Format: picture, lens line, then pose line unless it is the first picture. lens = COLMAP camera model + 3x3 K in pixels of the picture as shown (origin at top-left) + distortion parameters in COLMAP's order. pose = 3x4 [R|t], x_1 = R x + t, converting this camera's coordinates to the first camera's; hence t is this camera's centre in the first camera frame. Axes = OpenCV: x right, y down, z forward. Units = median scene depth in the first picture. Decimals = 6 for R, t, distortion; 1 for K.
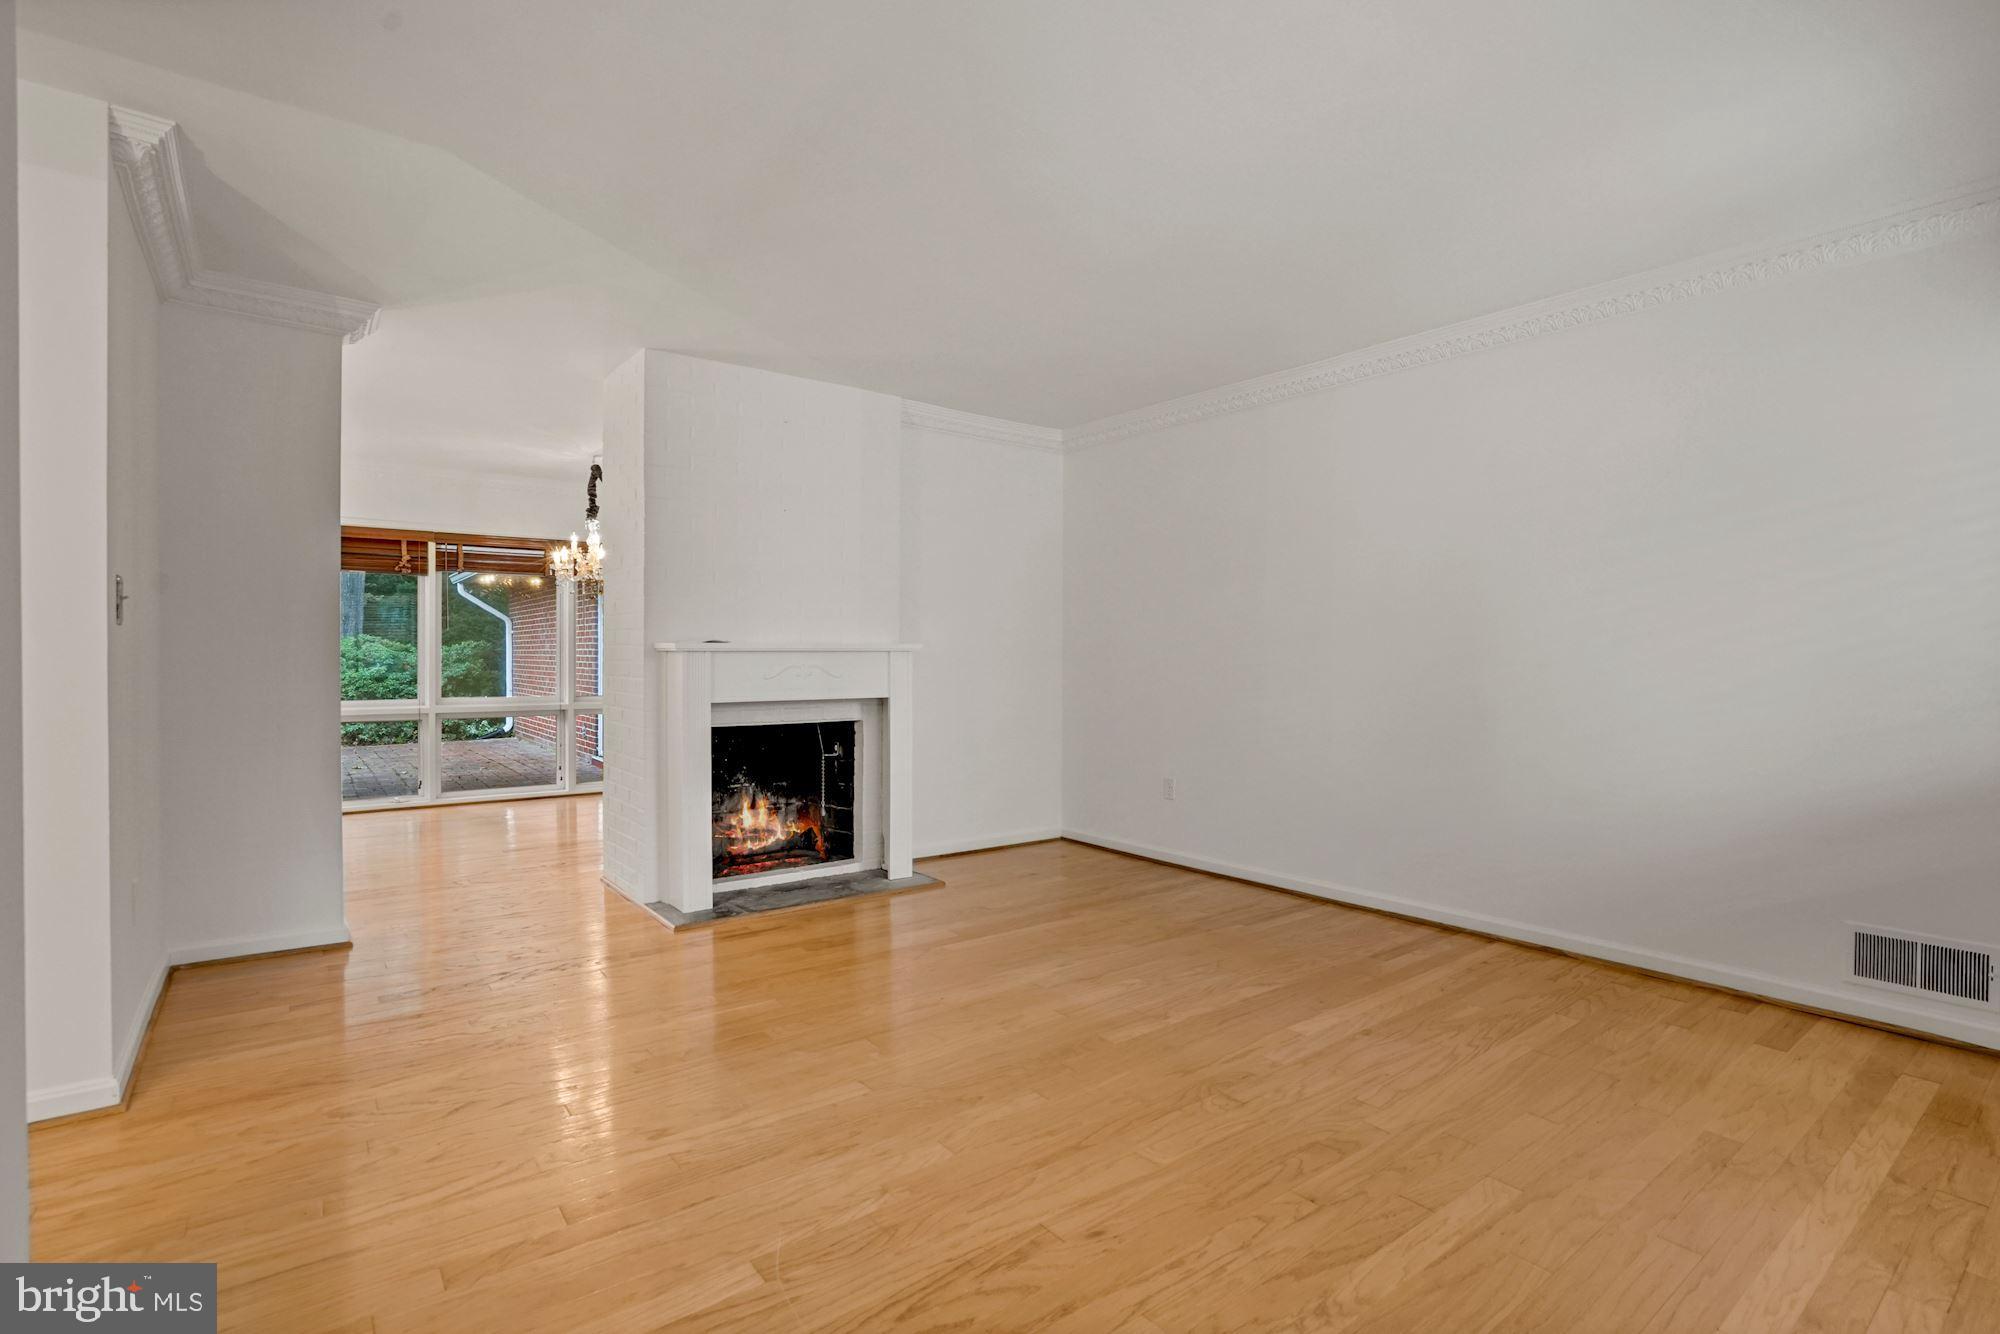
lens RADIAL K [[942.7, 0, 1003.9], [0, 942.7, 653.2], [0, 0, 1]] dist [-0.032637, 0.013145]
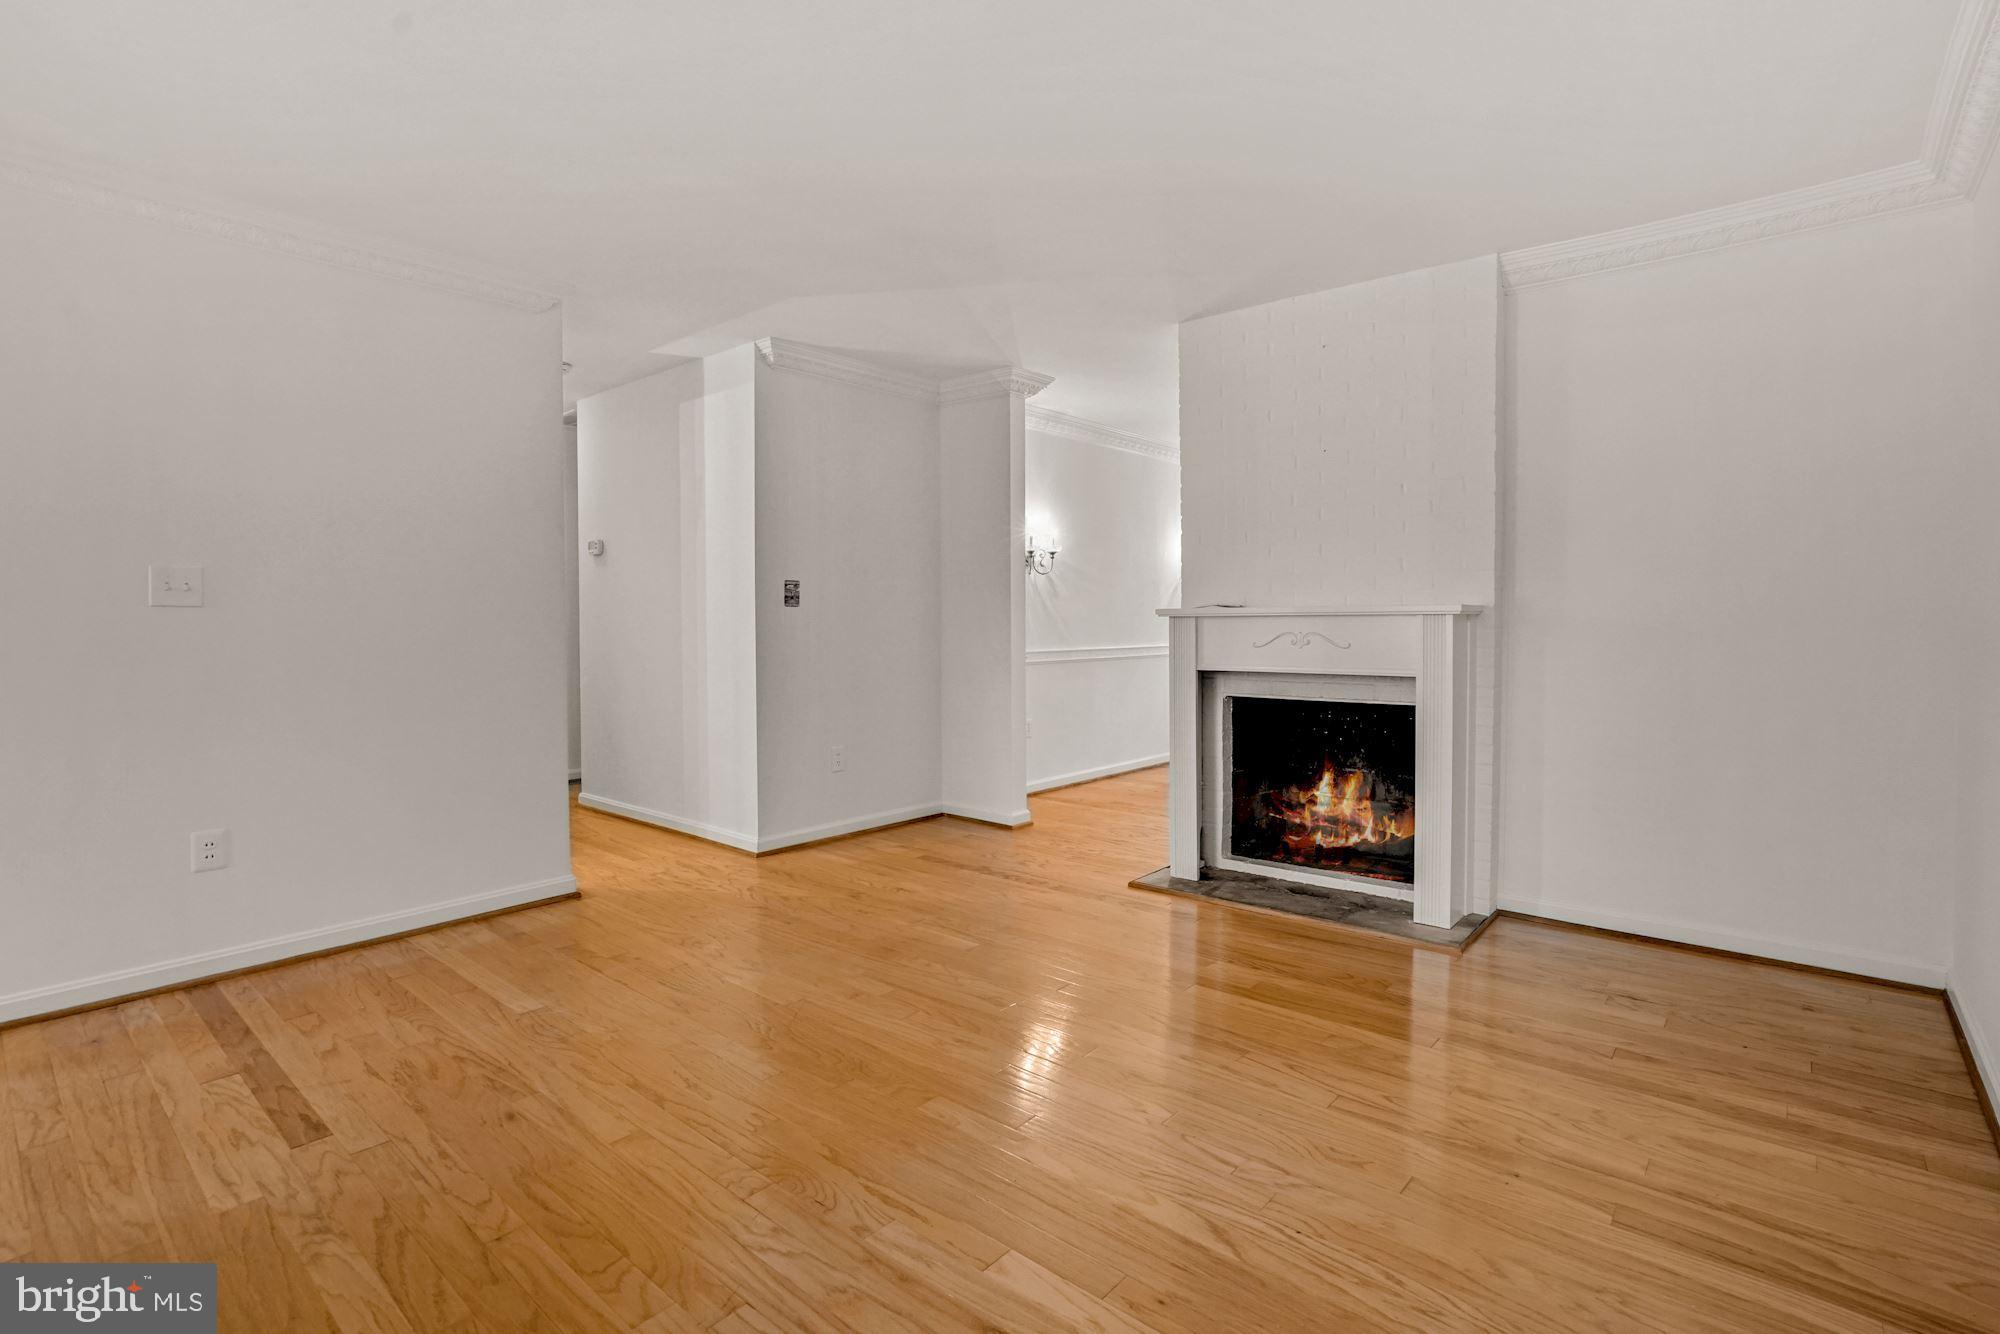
lens RADIAL K [[942.7, 0, 1004.2], [0, 942.7, 659.1], [0, 0, 1]] dist [-0.032637, 0.013145]
pose [[0.204532, 0.034642, -0.978247, 0.594636], [0.009033, 0.999264, 0.037275, 0.002736], [0.978818, -0.016460, 0.204069, 0.604744]]
